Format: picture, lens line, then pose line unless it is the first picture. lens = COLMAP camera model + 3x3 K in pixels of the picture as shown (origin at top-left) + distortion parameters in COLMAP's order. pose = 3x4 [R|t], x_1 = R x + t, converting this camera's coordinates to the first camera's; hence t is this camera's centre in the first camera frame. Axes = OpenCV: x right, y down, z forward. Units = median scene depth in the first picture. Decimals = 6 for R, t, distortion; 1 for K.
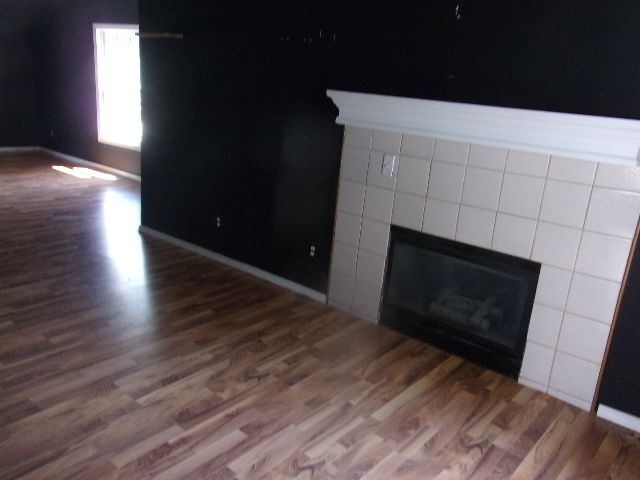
lens RADIAL K [[536.8, 0, 320.0], [0, 536.8, 240.0], [0, 0, 1]] dist [0.005854, 0.002698]
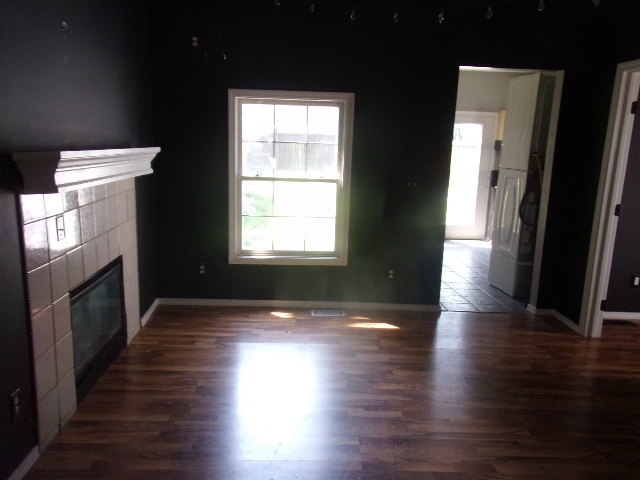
lens RADIAL K [[536.8, 0, 320.0], [0, 536.8, 240.0], [0, 0, 1]] dist [0.005854, 0.002698]
pose [[-0.654689, -0.262080, 0.709011, -0.872988], [0.124993, 0.887525, 0.443482, -0.529881], [-0.745492, 0.378964, -0.548295, 1.358003]]
